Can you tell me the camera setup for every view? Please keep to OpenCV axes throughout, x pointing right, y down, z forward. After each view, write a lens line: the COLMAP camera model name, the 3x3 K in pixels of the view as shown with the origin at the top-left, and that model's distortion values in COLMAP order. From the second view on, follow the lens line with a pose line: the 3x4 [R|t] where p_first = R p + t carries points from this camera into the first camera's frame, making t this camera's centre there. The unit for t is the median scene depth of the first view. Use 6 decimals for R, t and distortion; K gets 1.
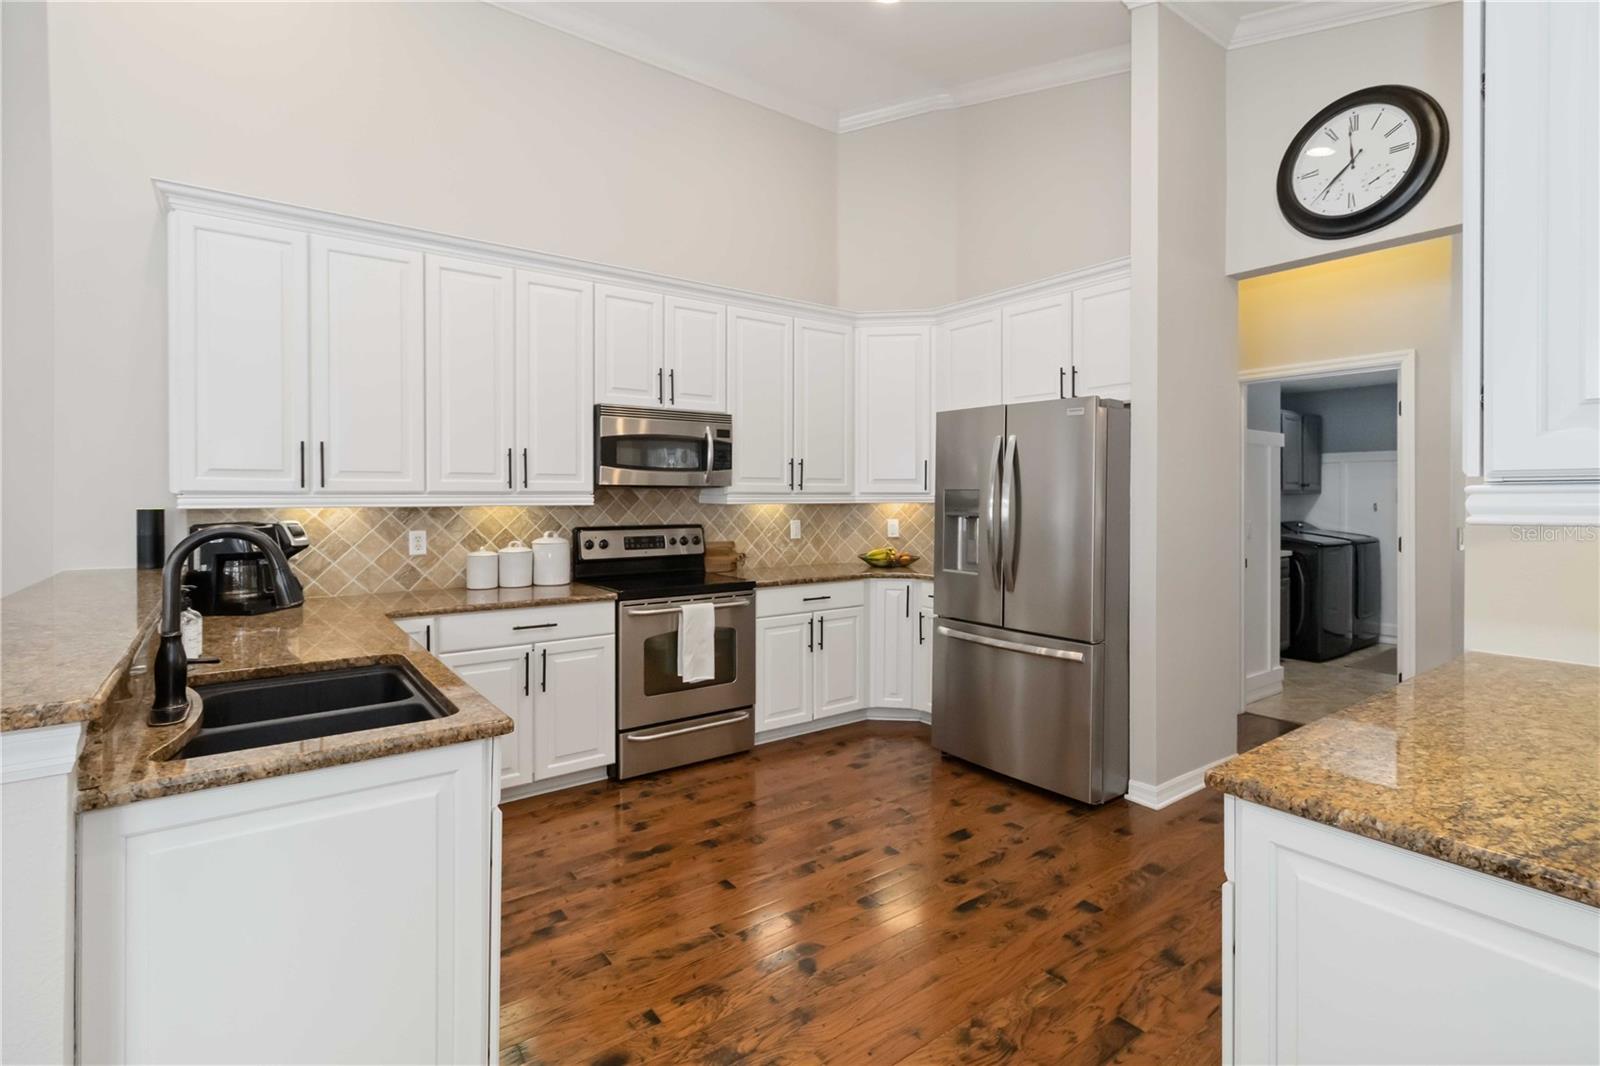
lens RADIAL K [[744.3, 0, 796.9], [0, 744.3, 499.5], [0, 0, 1]] dist [0.003273, -0.000161]
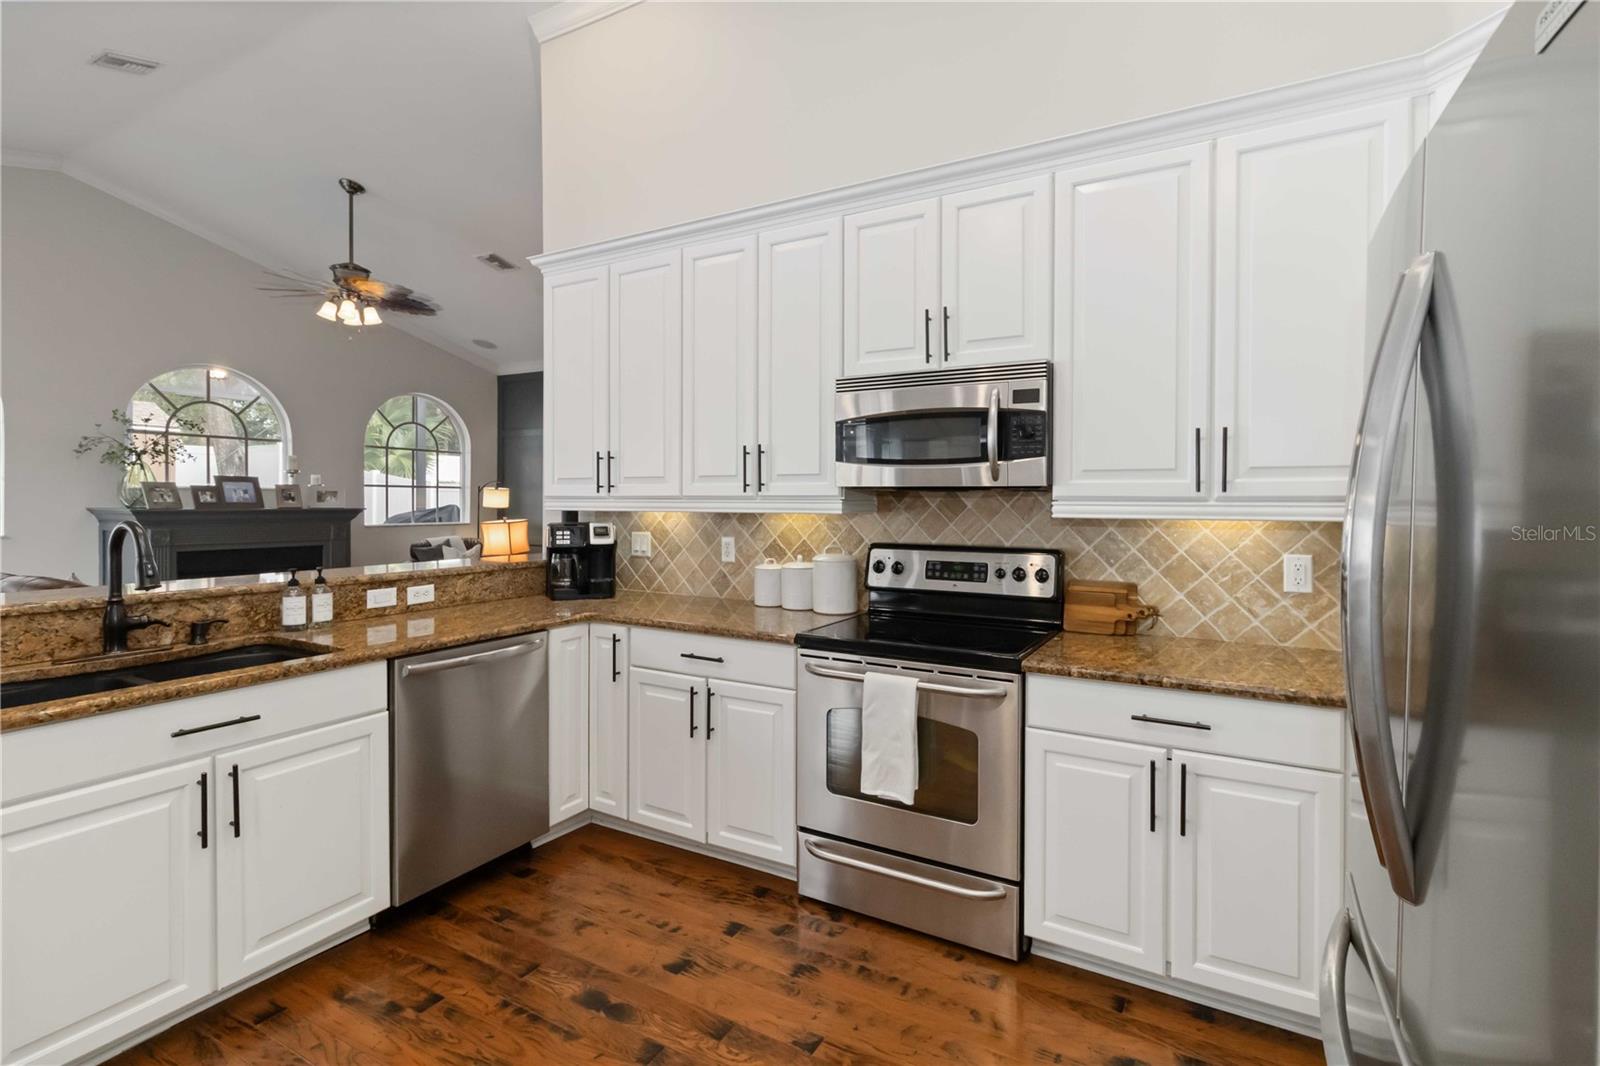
lens RADIAL K [[744.3, 0, 830.7], [0, 744.3, 507.4], [0, 0, 1]] dist [0.003273, -0.000161]
pose [[0.425585, 0.013168, -0.904823, 0.399439], [-0.007547, 0.999911, 0.011002, -0.007608], [0.904887, 0.002147, 0.425646, 0.671482]]
